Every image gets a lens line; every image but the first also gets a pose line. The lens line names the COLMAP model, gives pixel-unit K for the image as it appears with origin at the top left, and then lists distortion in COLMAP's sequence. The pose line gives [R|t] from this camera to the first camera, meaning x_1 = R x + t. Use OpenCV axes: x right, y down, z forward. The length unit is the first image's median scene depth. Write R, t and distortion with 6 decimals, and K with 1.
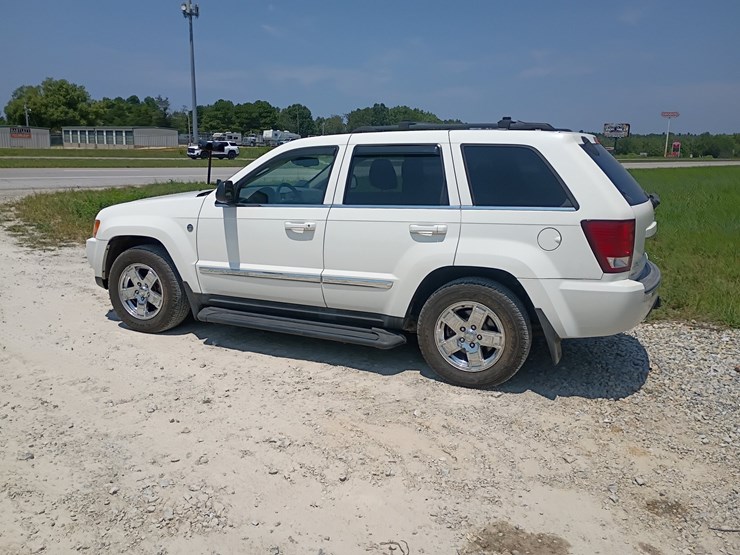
lens RADIAL K [[628.7, 0, 370.0], [0, 628.7, 277.5], [0, 0, 1]] dist [0.080156, -0.106372]
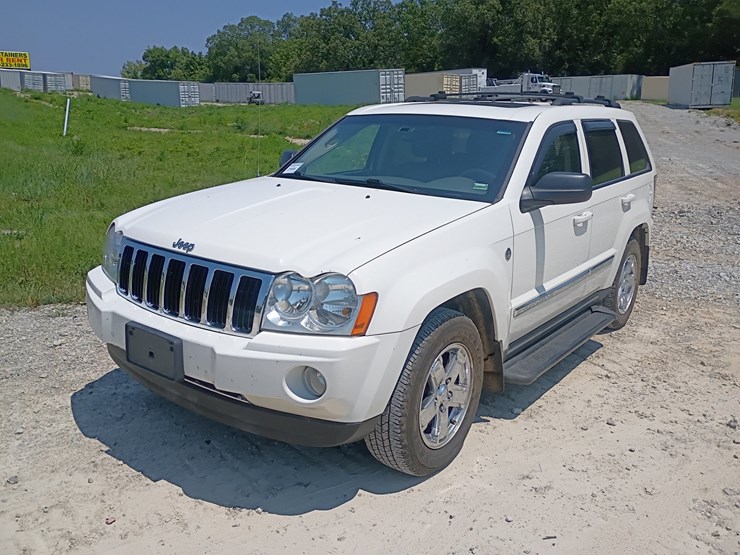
lens RADIAL K [[628.7, 0, 370.0], [0, 628.7, 277.5], [0, 0, 1]] dist [0.080156, -0.106372]
pose [[0.229662, -0.244840, 0.941971, -1.040552], [0.158855, 0.964292, 0.211912, -0.240574], [-0.960219, 0.100969, 0.260355, 1.113347]]
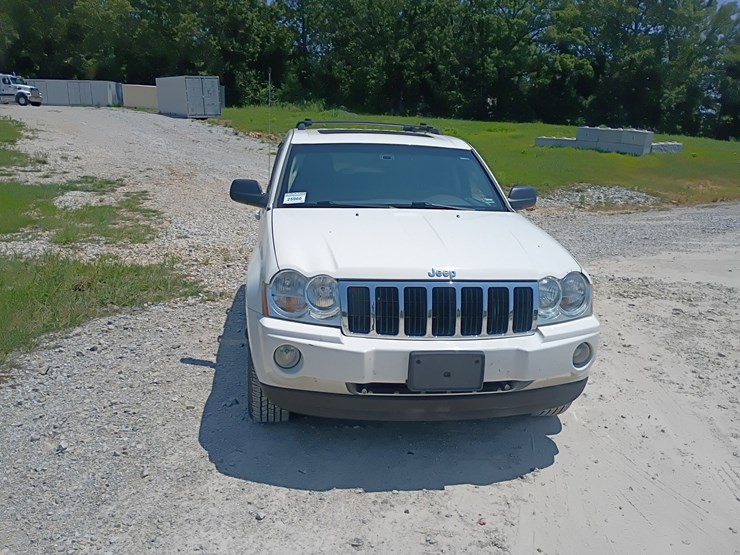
lens RADIAL K [[624.7, 0, 370.0], [0, 624.7, 277.5], [0, 0, 1]] dist [0.019026, -0.004328]
pose [[-0.506127, -0.214712, 0.835305, -1.026620], [0.128810, 0.938834, 0.319372, -0.391175], [-0.852786, 0.269239, -0.447512, 1.806761]]
